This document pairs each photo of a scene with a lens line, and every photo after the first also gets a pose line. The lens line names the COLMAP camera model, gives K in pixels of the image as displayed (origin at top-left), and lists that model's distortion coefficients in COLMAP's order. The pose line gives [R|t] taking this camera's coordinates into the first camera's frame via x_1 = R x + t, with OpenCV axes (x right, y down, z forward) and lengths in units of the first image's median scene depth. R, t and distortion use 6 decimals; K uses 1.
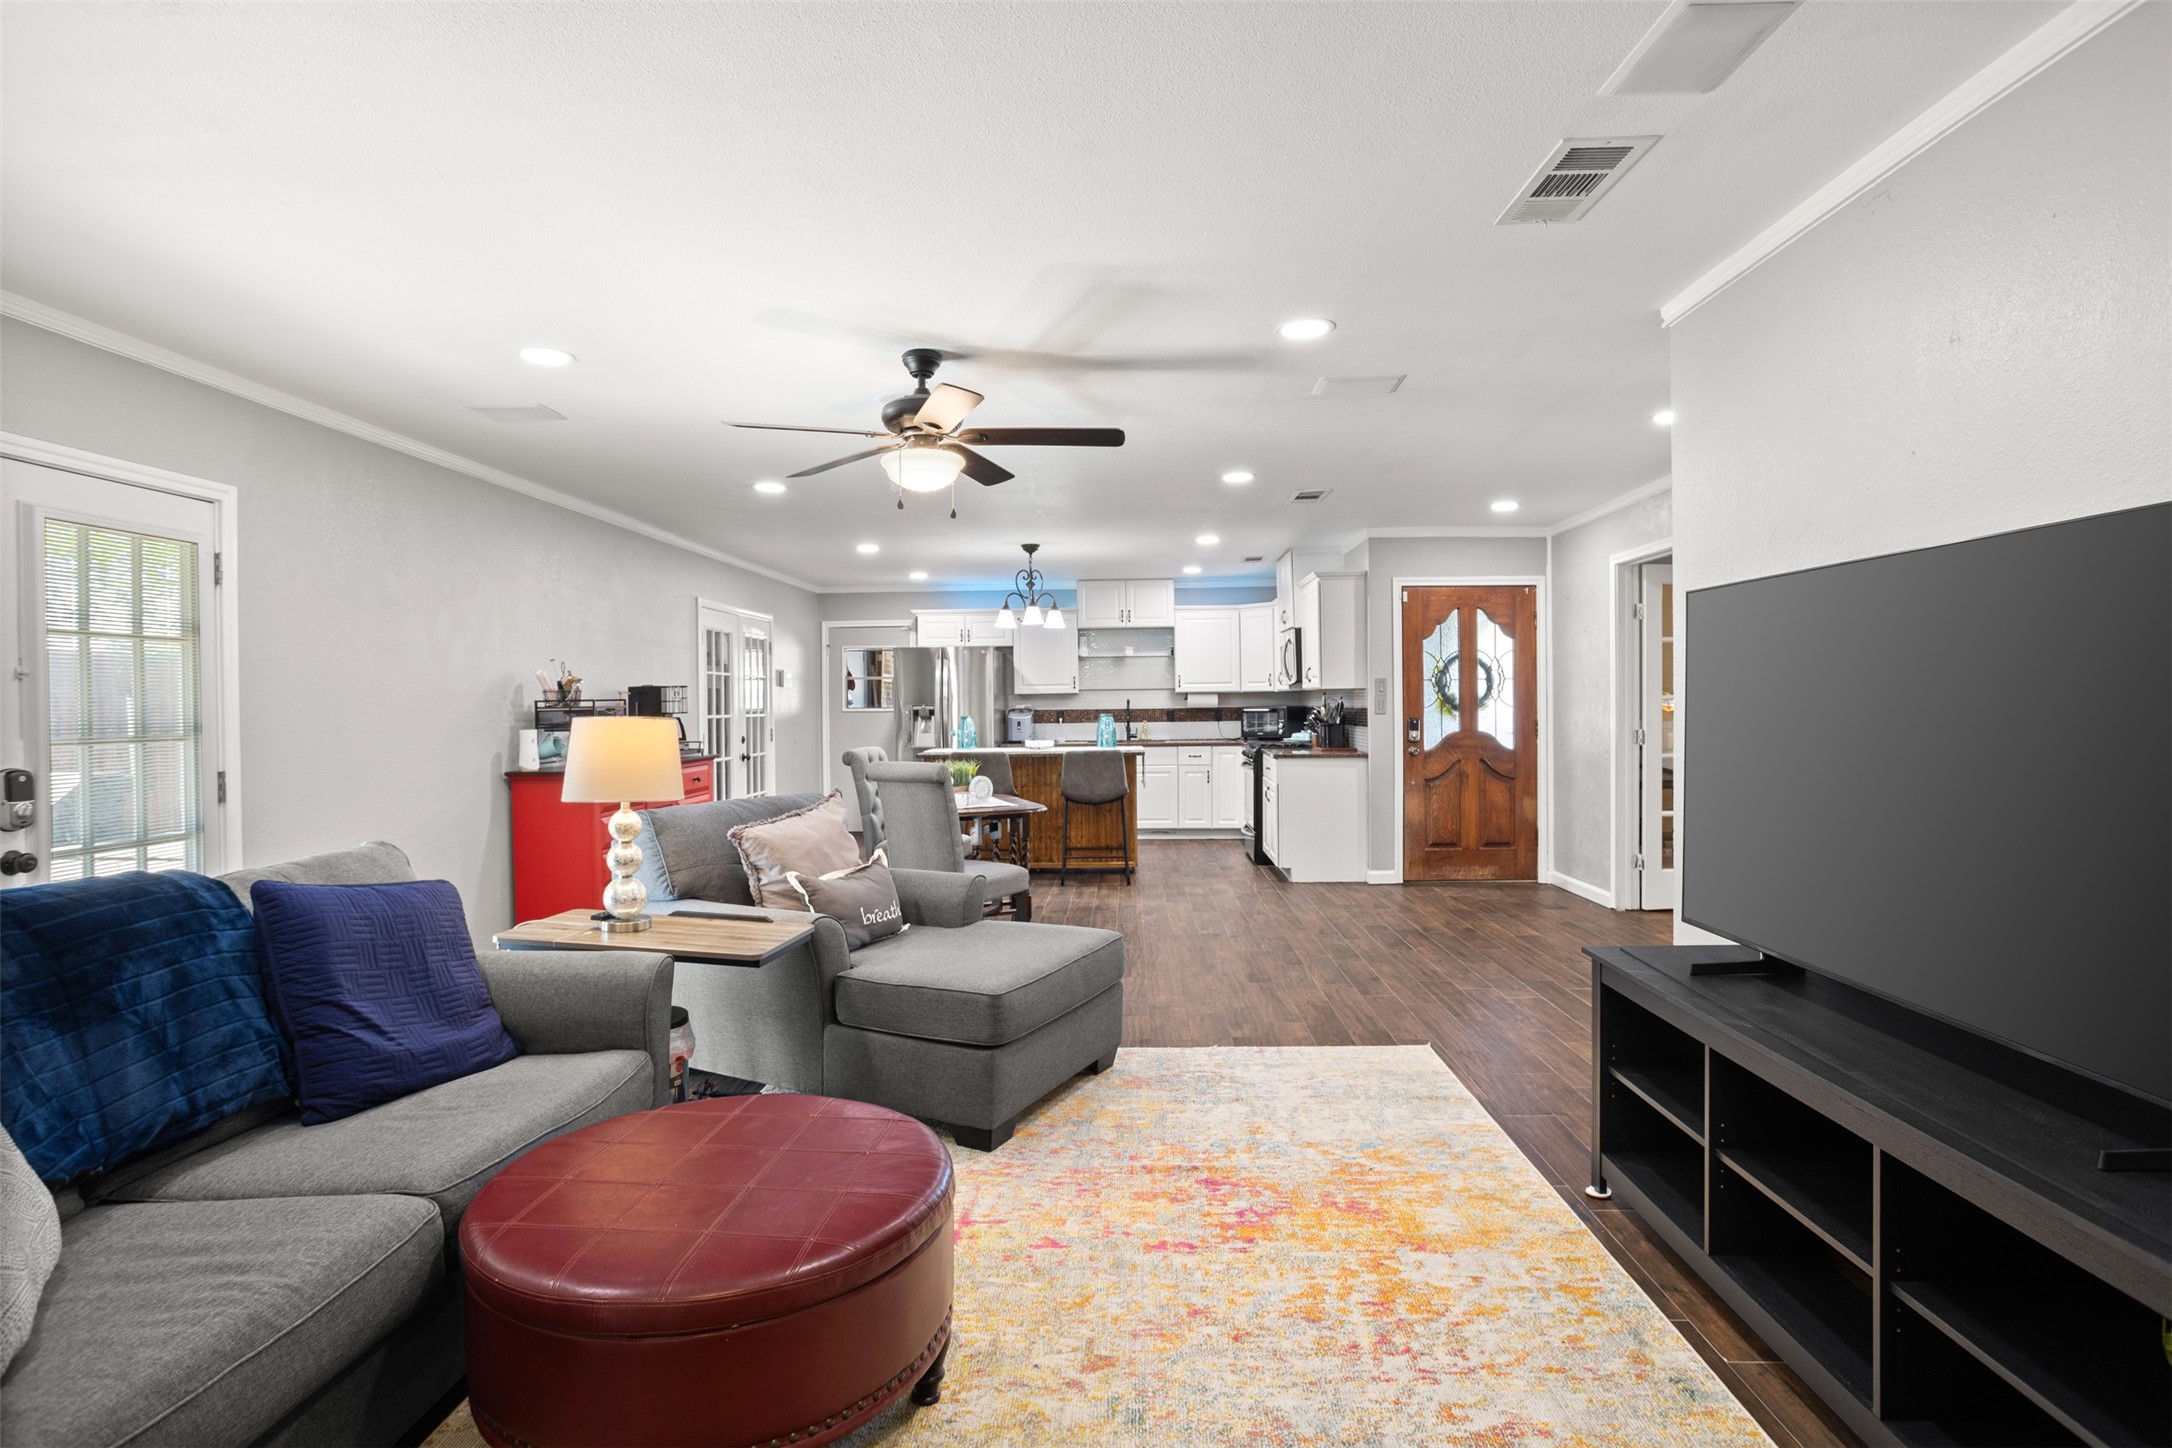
lens RADIAL K [[1071.5, 0, 1088.2], [0, 1071.5, 707.6], [0, 0, 1]] dist [-0.052565, 0.024082]
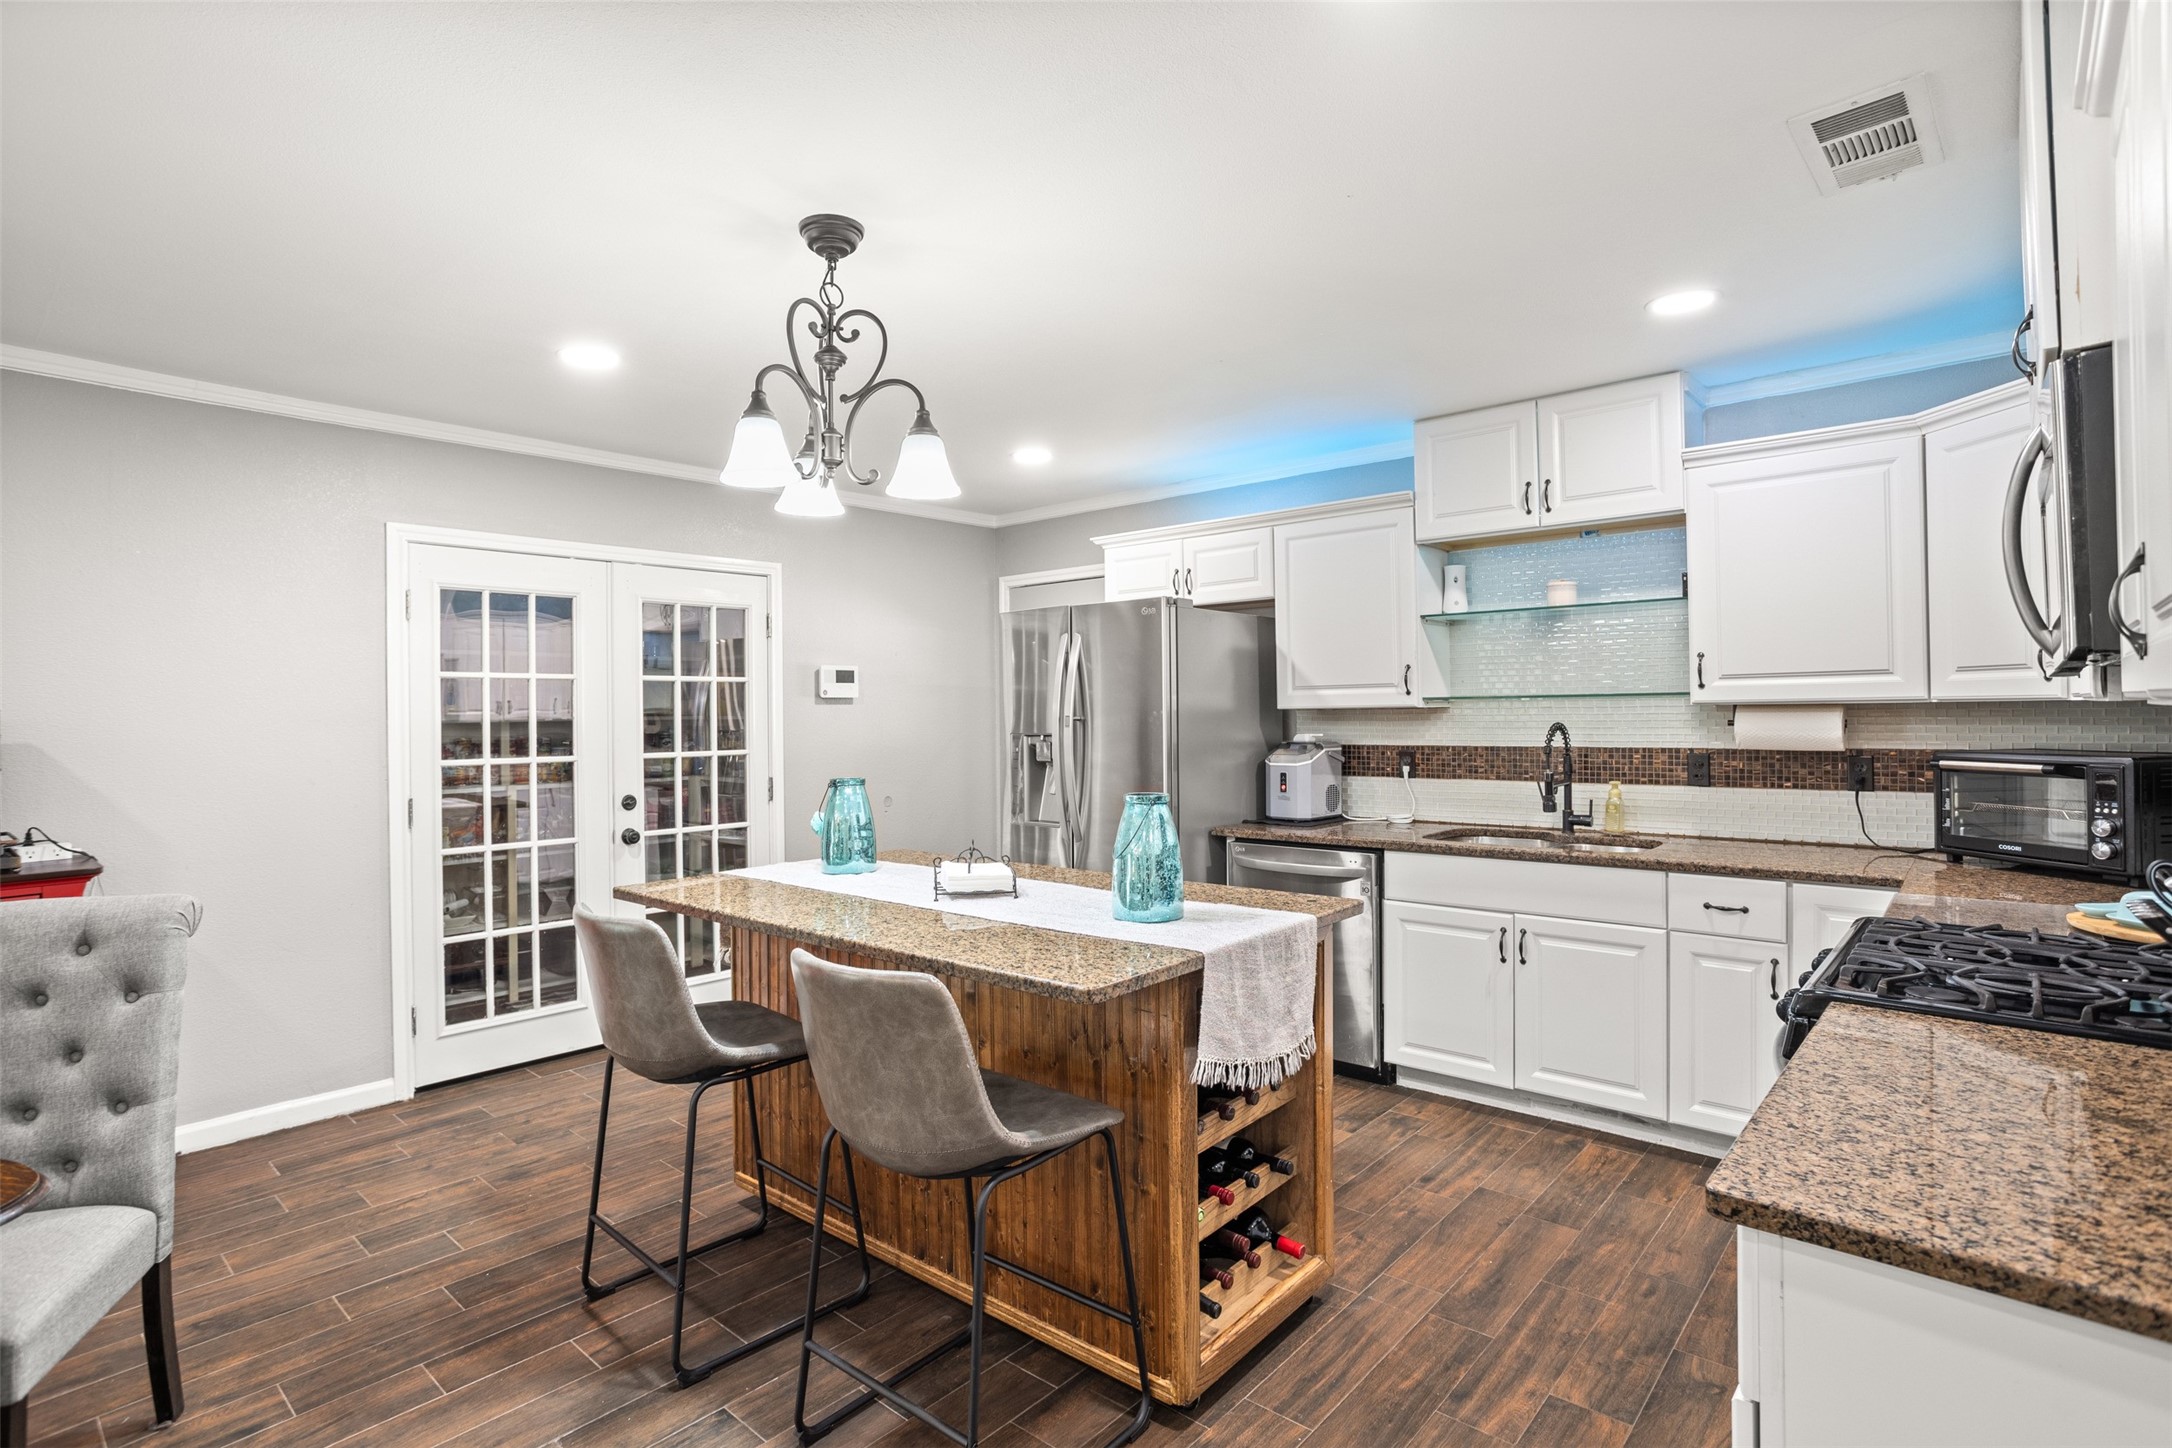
lens RADIAL K [[1071.5, 0, 1072.9], [0, 1071.5, 707.3], [0, 0, 1]] dist [-0.052565, 0.024082]
pose [[0.772883, -0.000914, -0.634548, 0.197102], [-0.000081, 0.999999, -0.001540, -0.017260], [0.634548, 0.001241, 0.772882, 0.853854]]
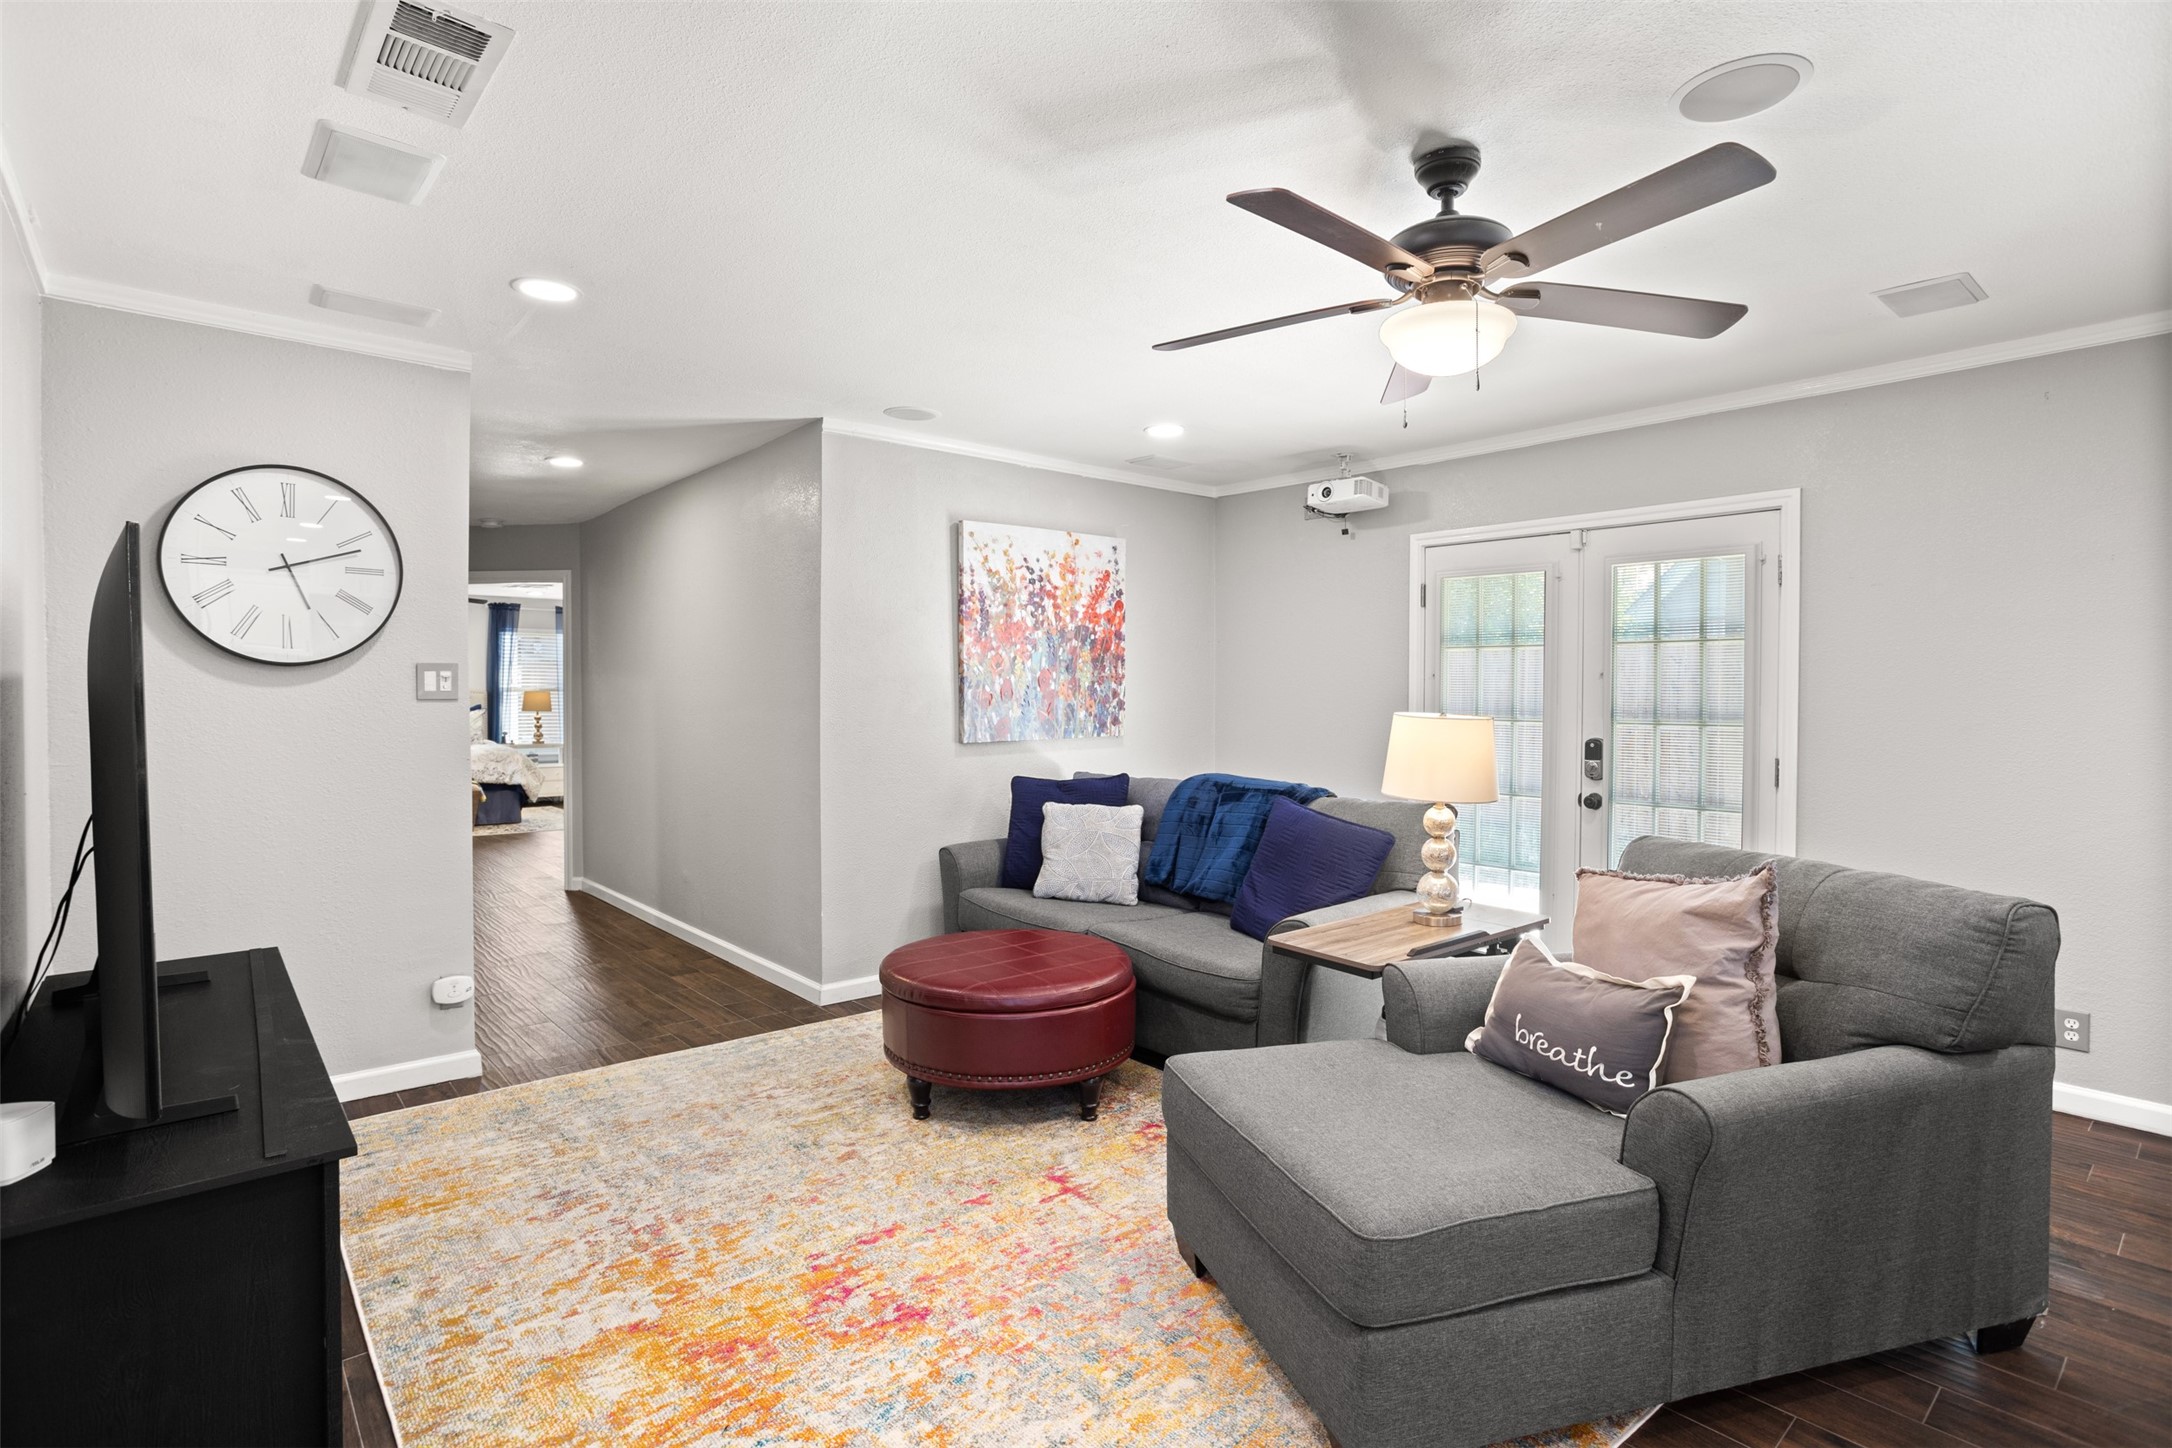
lens RADIAL K [[1071.5, 0, 1092.2], [0, 1071.5, 712.4], [0, 0, 1]] dist [-0.052565, 0.024082]
pose [[-0.727401, 0.021979, -0.685860, 0.207954], [0.003740, 0.999599, 0.028067, -0.009678], [0.686202, 0.017850, -0.727192, 0.626621]]
